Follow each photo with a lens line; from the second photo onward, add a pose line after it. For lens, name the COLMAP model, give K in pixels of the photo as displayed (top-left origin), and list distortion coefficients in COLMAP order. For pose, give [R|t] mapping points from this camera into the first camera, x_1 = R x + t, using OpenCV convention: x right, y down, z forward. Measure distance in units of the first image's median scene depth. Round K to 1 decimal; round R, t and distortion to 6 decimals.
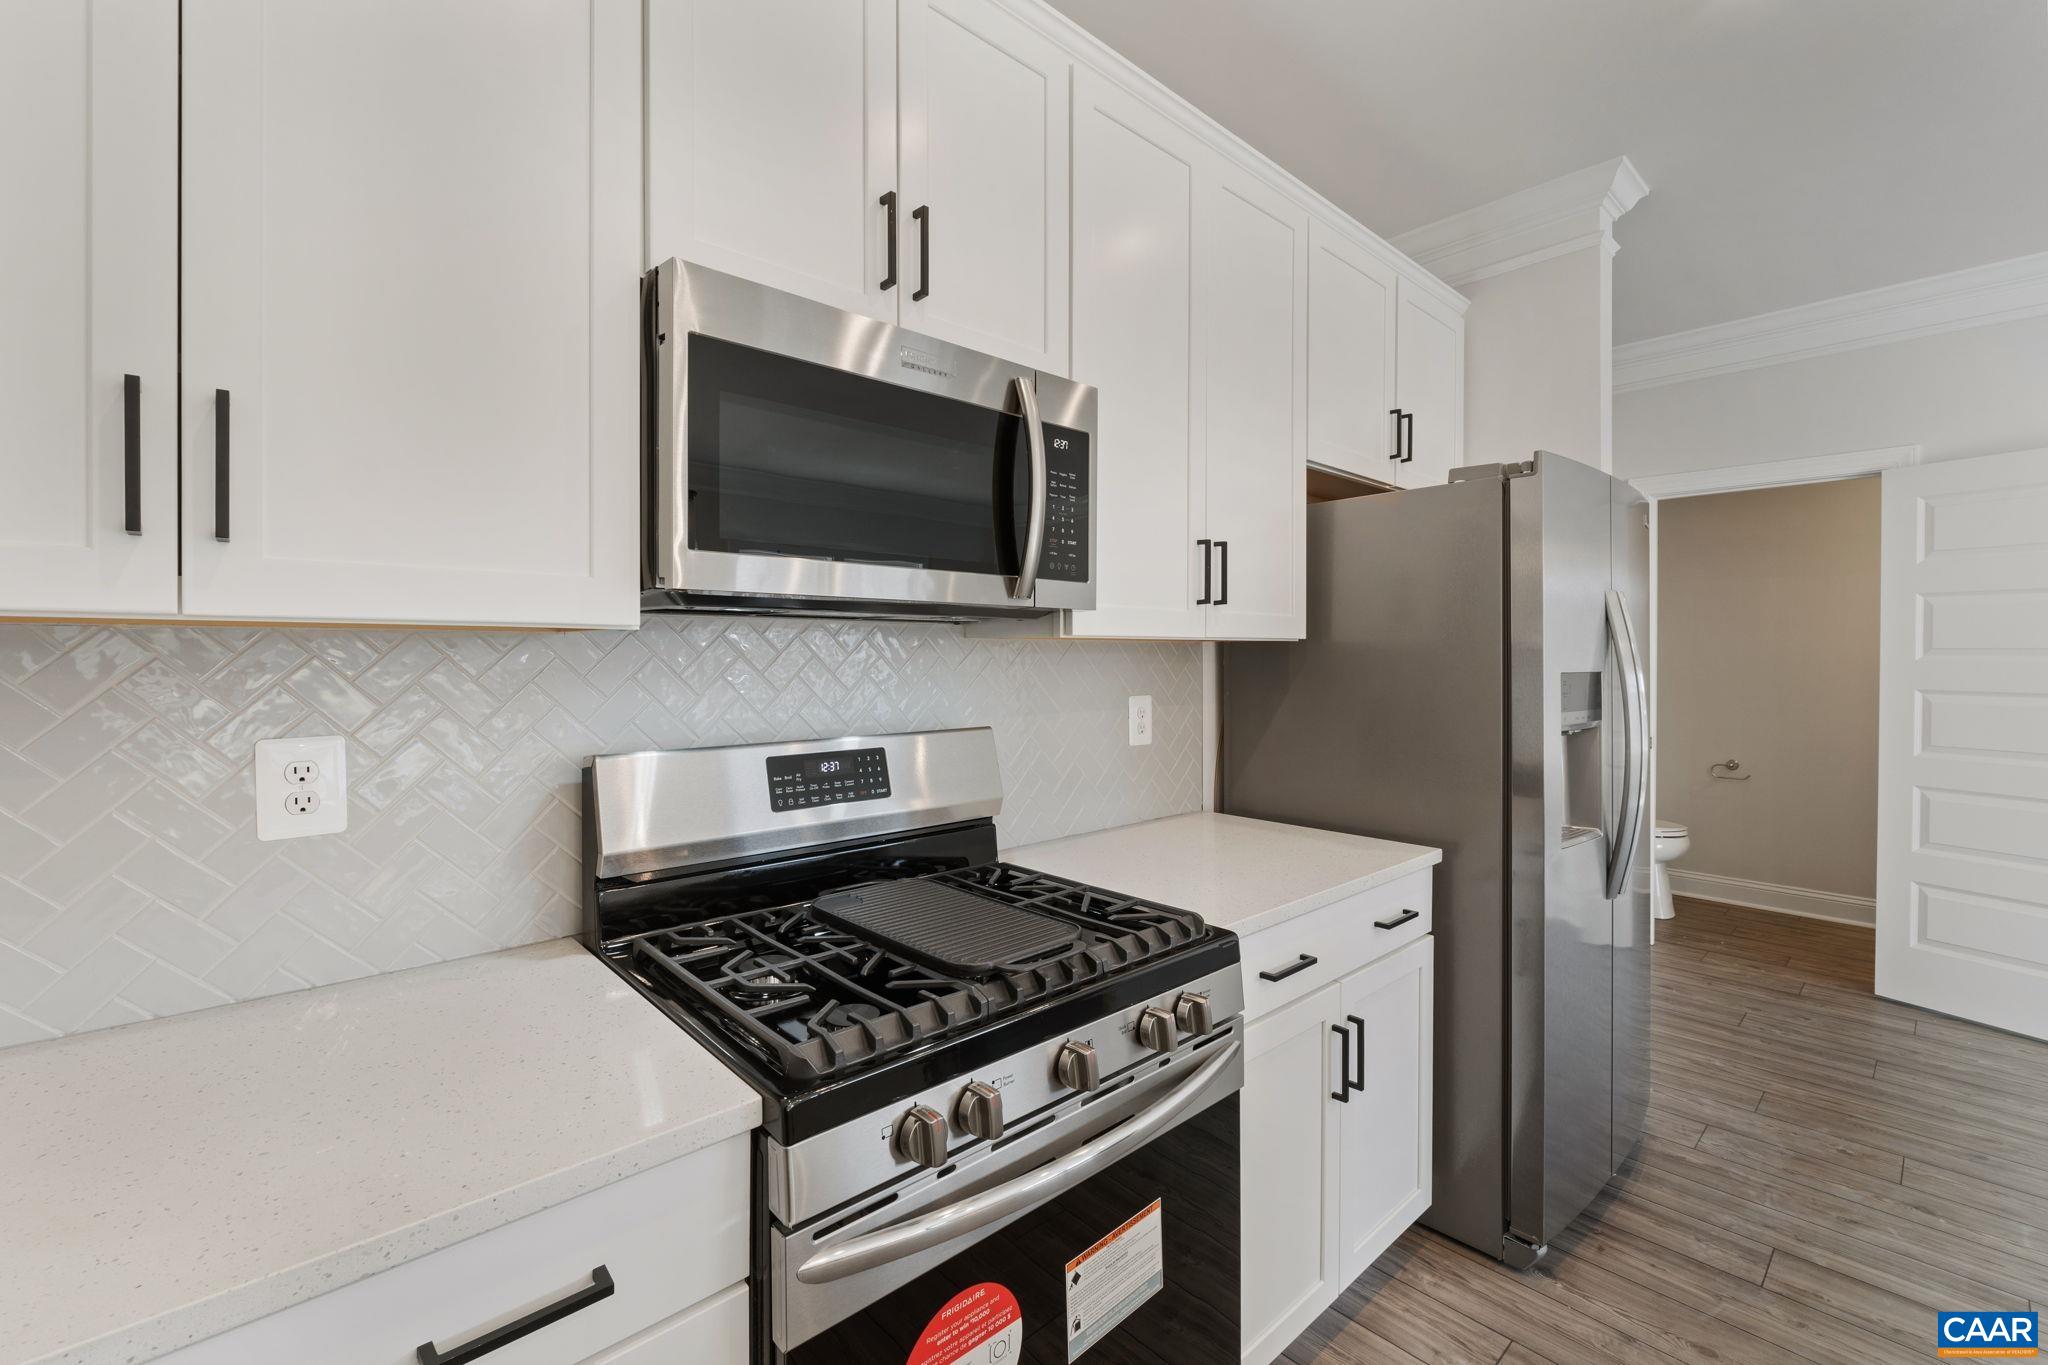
lens RADIAL K [[867.1, 0, 1032.2], [0, 867.1, 655.5], [0, 0, 1]] dist [-0.009860, 0.001384]
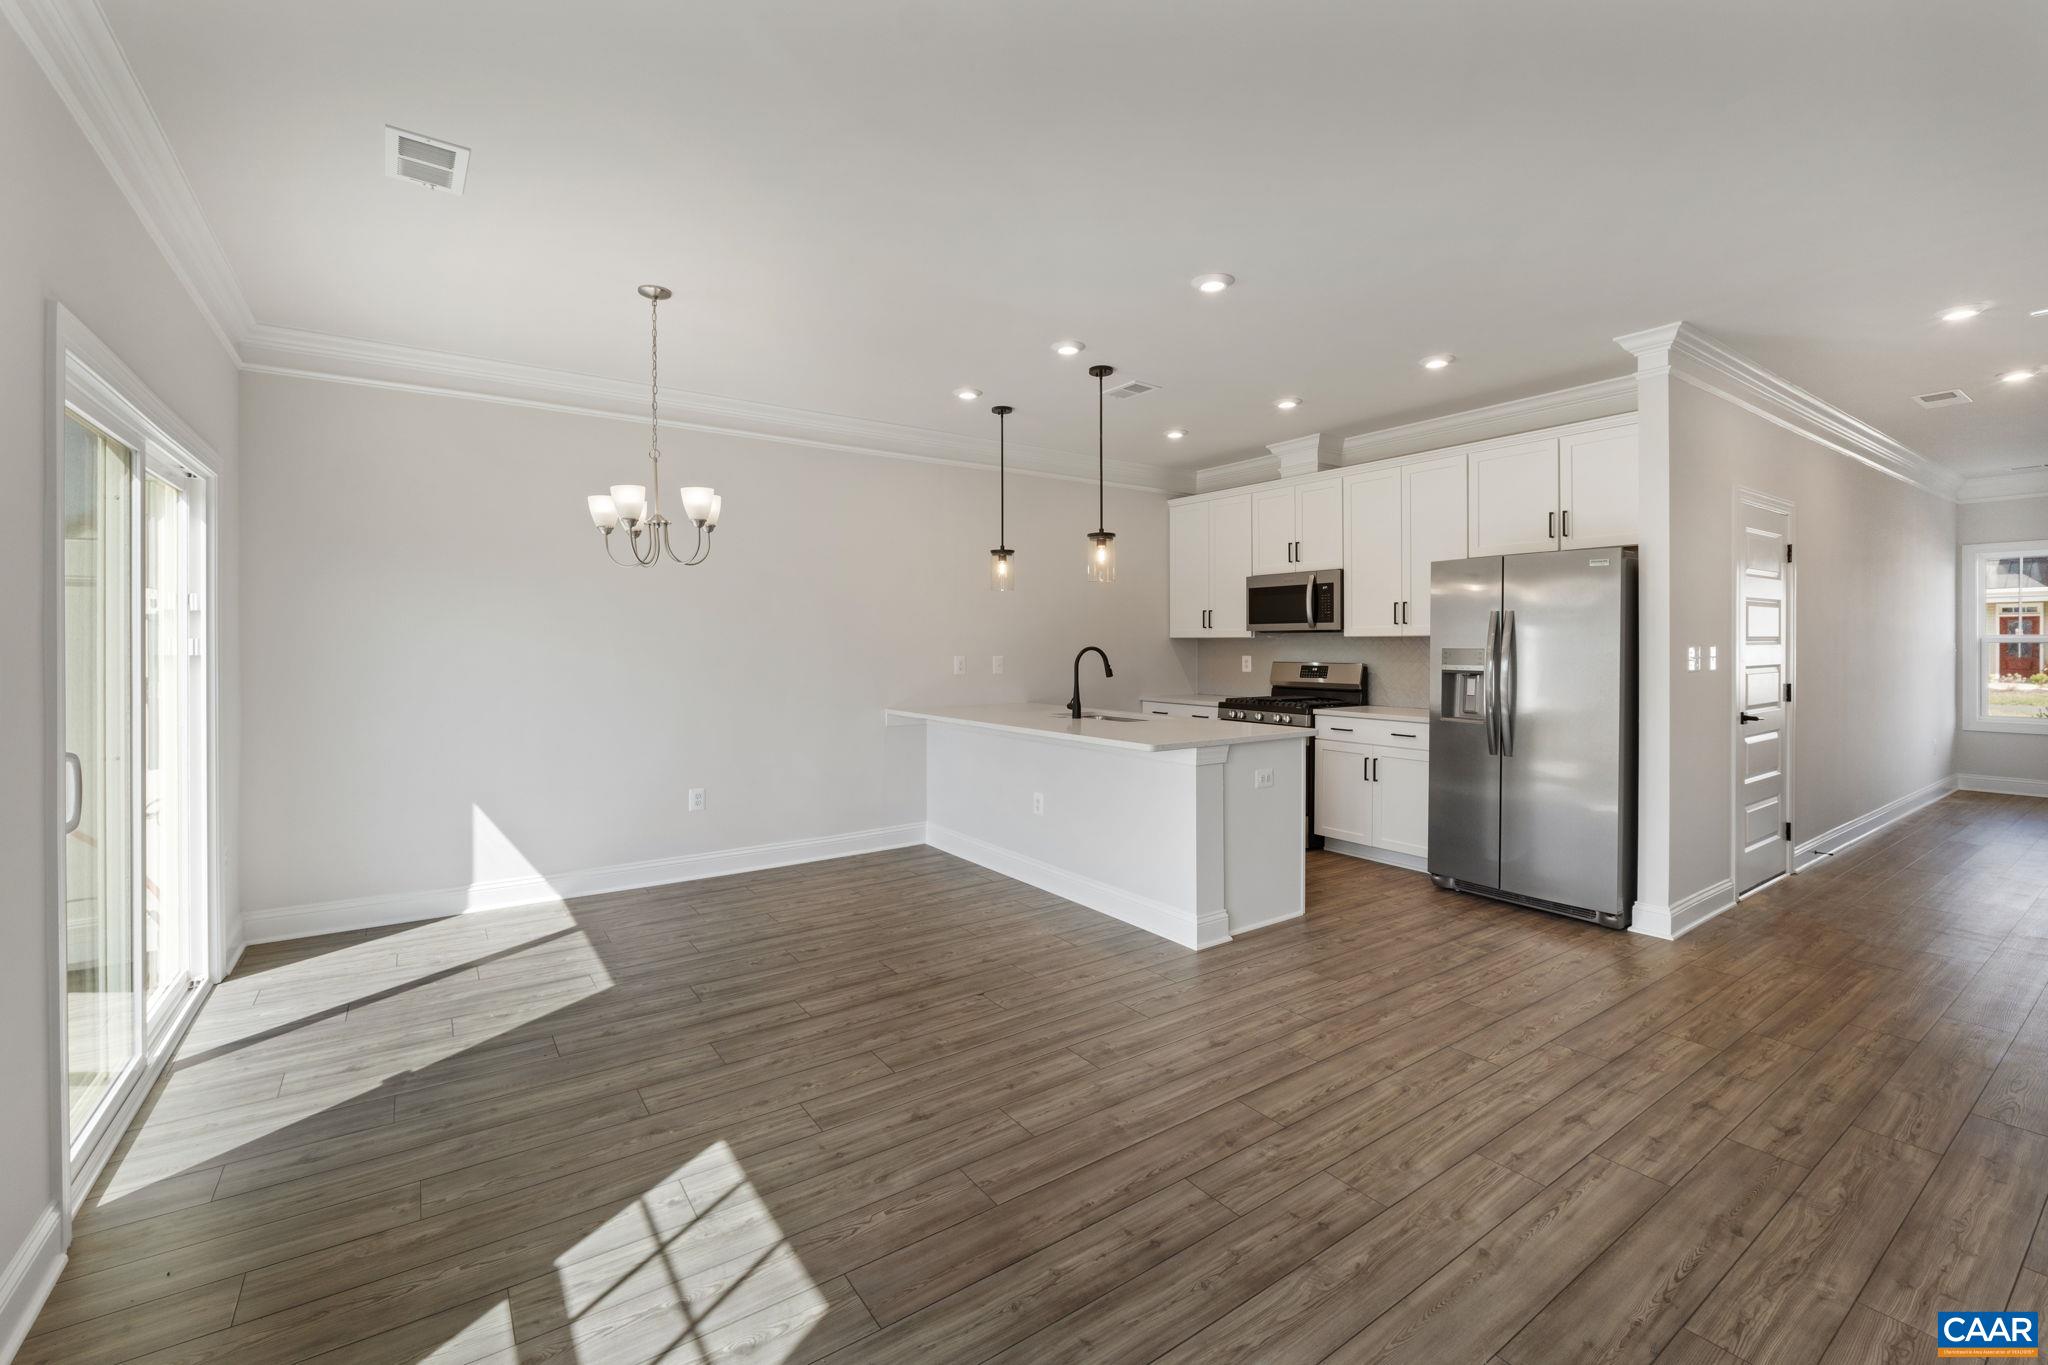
lens RADIAL K [[867.1, 0, 1024.6], [0, 867.1, 646.4], [0, 0, 1]] dist [-0.009860, 0.001384]
pose [[-0.126637, 0.004337, -0.991940, 3.181353], [0.000465, 0.999991, 0.004312, 0.002017], [0.991949, 0.000085, -0.126638, 0.120304]]
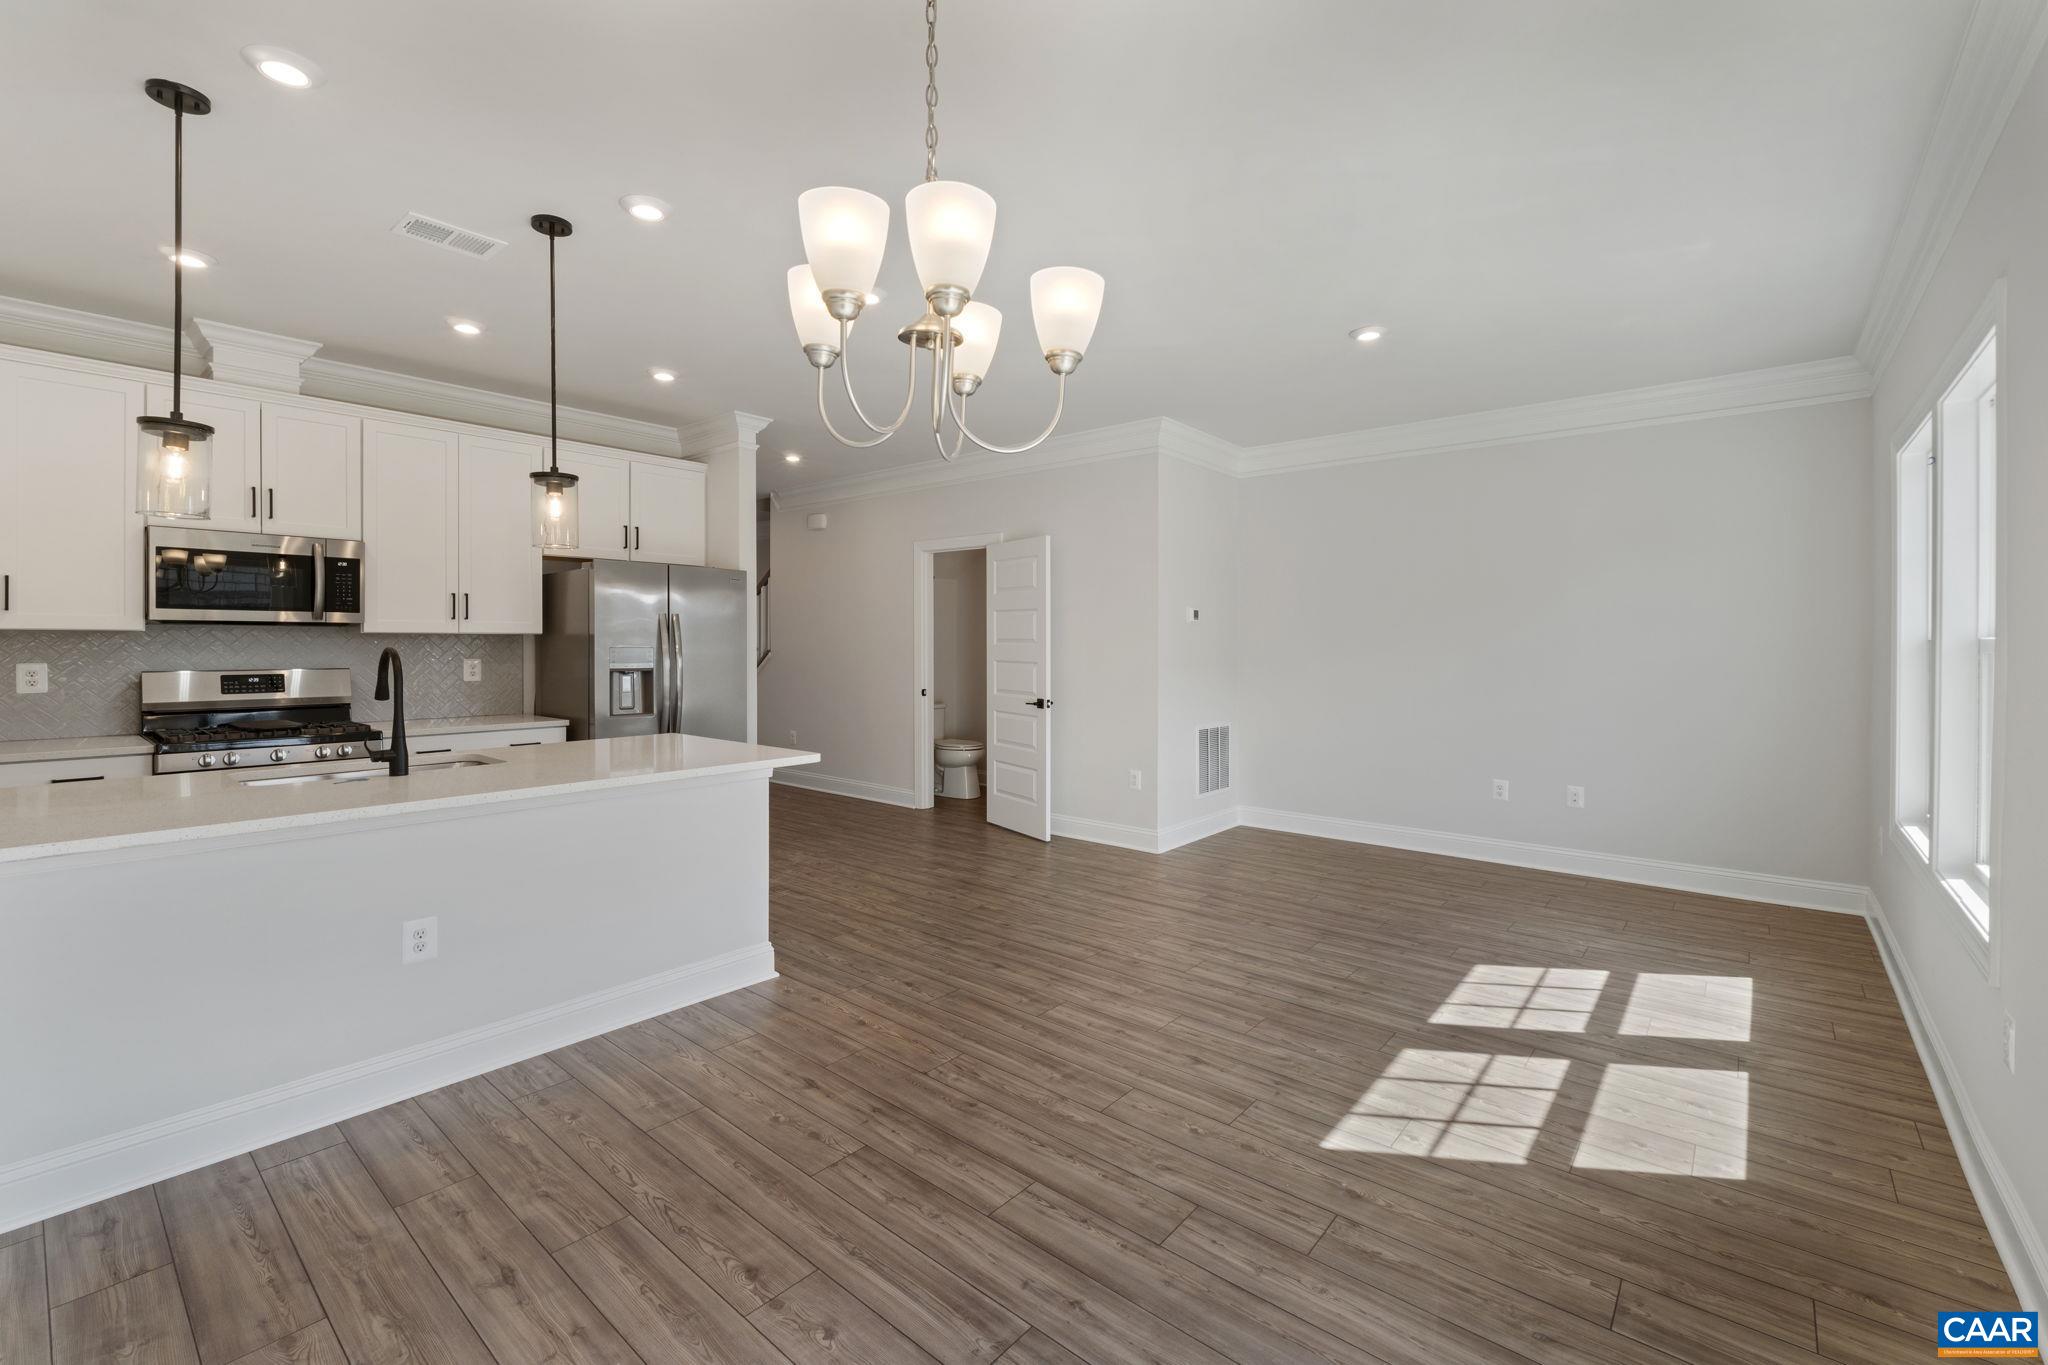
lens RADIAL K [[867.1, 0, 1023.9], [0, 867.1, 647.8], [0, 0, 1]] dist [-0.009860, 0.001384]
pose [[0.991646, 0.003165, 0.128954, 1.453887], [-0.003725, 0.999985, 0.004102, 0.005474], [-0.128939, -0.004548, 0.991642, -1.600377]]
